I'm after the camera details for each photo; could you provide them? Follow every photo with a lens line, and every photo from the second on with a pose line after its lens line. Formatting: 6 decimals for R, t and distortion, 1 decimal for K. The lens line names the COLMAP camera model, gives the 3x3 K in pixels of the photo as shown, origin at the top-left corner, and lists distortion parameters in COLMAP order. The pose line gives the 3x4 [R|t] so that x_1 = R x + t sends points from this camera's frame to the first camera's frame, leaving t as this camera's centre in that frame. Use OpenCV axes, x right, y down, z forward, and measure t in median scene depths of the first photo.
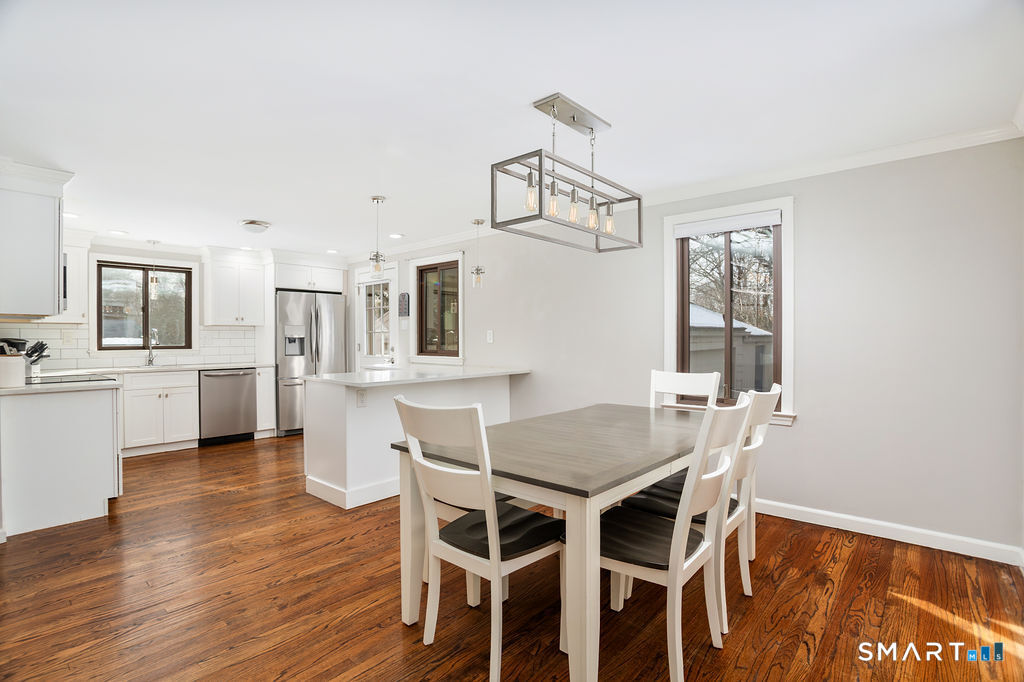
lens RADIAL K [[498.3, 0, 506.3], [0, 498.3, 337.2], [0, 0, 1]] dist [-0.056246, 0.021831]
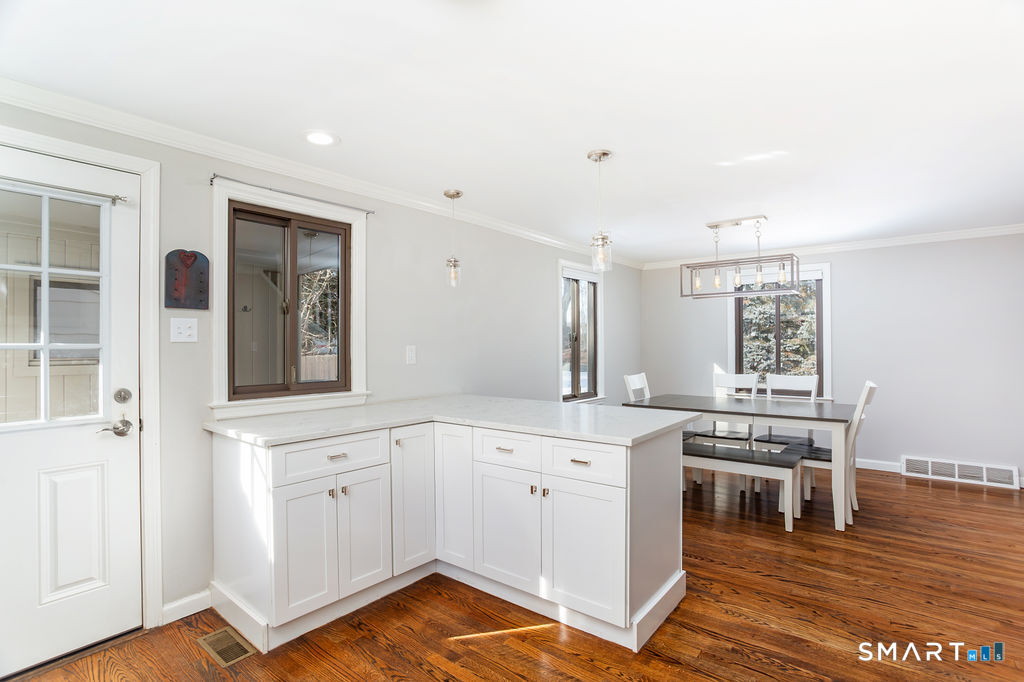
lens RADIAL K [[498.3, 0, 507.7], [0, 498.3, 336.8], [0, 0, 1]] dist [-0.056246, 0.021831]
pose [[-0.057816, 0.020896, 0.998109, -1.055242], [0.005275, 0.999773, -0.020625, -0.017090], [-0.998313, 0.004073, -0.057913, 1.324383]]
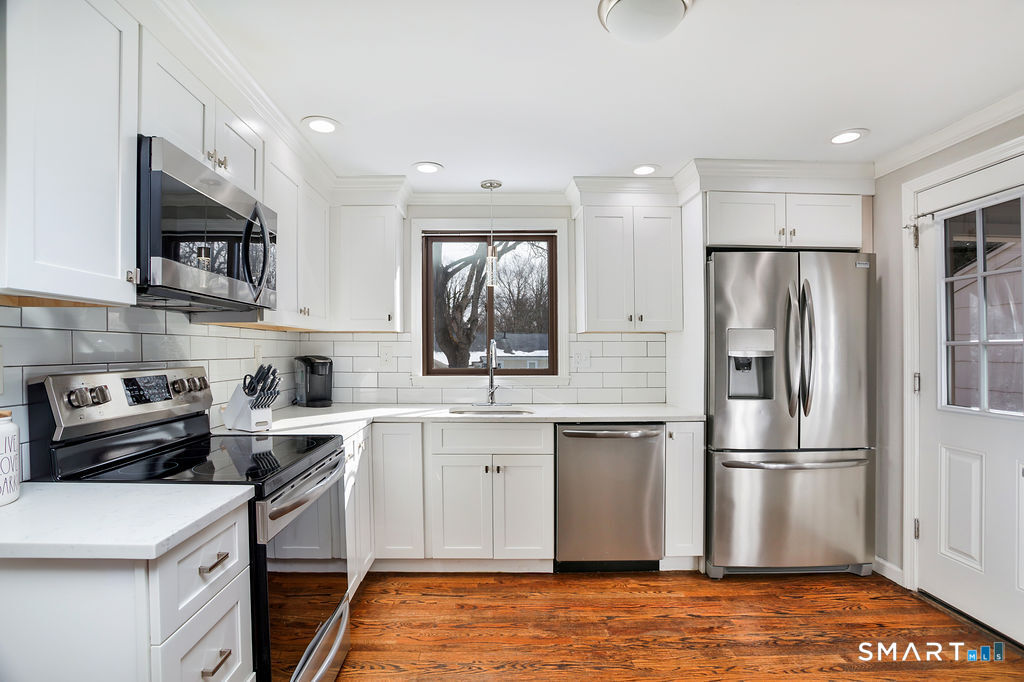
lens RADIAL K [[498.3, 0, 513.7], [0, 498.3, 344.2], [0, 0, 1]] dist [-0.056246, 0.021831]
pose [[0.694646, -0.001974, -0.719349, -0.469845], [-0.002506, 0.999984, -0.005164, -0.014562], [0.719348, 0.005390, 0.694629, 0.990279]]
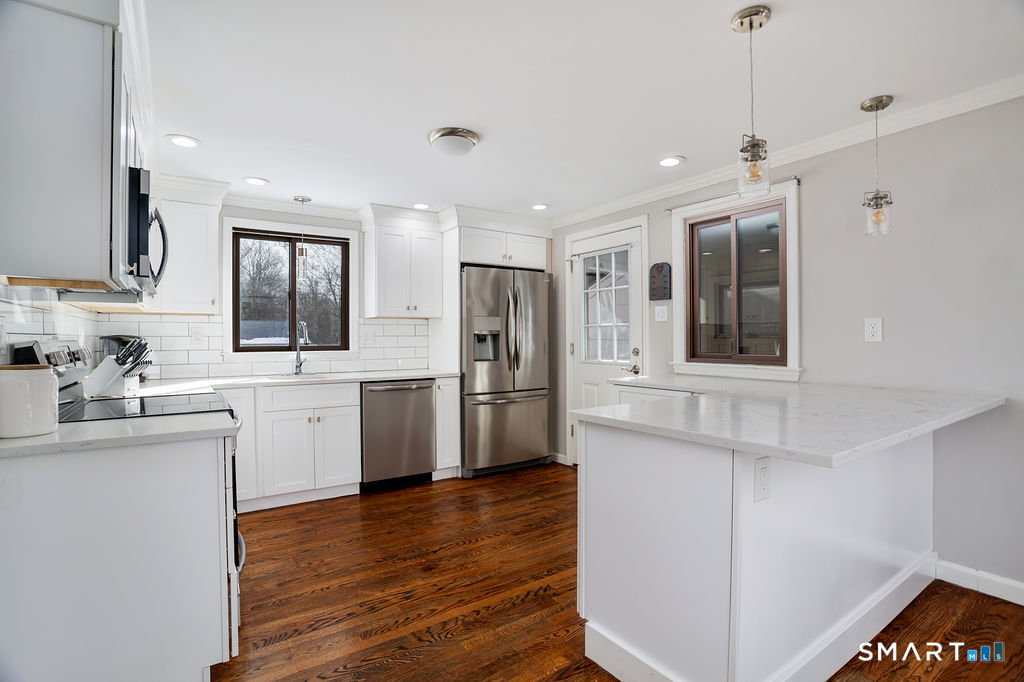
lens RADIAL K [[498.3, 0, 508.3], [0, 498.3, 334.4], [0, 0, 1]] dist [-0.056246, 0.021831]
pose [[0.971180, -0.002432, -0.238333, -0.420221], [0.001340, 0.999988, -0.004745, 0.007228], [0.238342, 0.004289, 0.971172, 0.600521]]
